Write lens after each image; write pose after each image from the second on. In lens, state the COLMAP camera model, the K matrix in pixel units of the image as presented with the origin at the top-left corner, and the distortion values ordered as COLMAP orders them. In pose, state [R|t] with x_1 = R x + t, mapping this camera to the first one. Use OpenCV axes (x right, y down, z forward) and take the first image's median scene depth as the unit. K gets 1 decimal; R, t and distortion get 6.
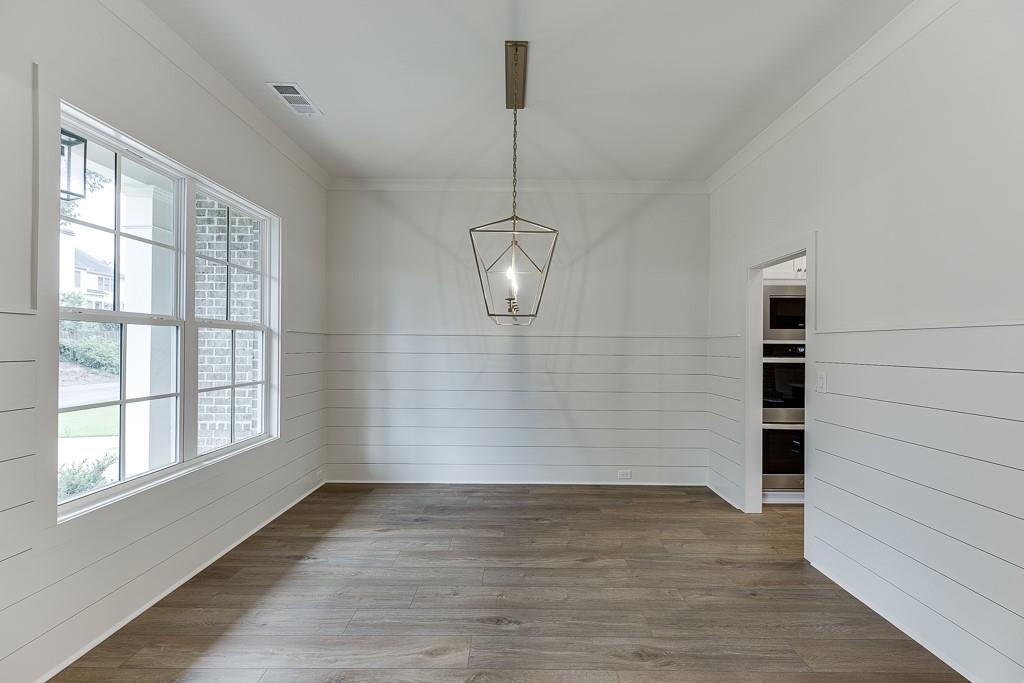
lens RADIAL K [[456.0, 0, 518.7], [0, 456.0, 345.0], [0, 0, 1]] dist [0.013444, -0.006836]
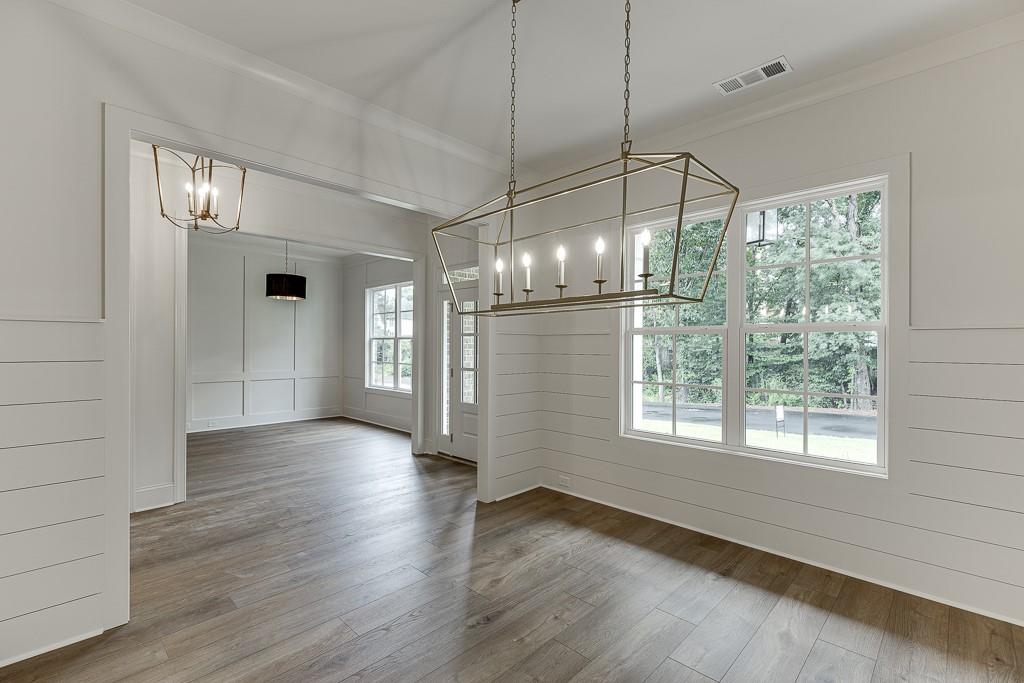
lens RADIAL K [[456.0, 0, 518.7], [0, 456.0, 345.0], [0, 0, 1]] dist [0.013444, -0.006836]
pose [[-0.698544, -0.012635, -0.715456, 0.573706], [-0.008121, 0.999920, -0.009730, 0.008665], [0.715521, -0.000987, -0.698590, 1.579341]]
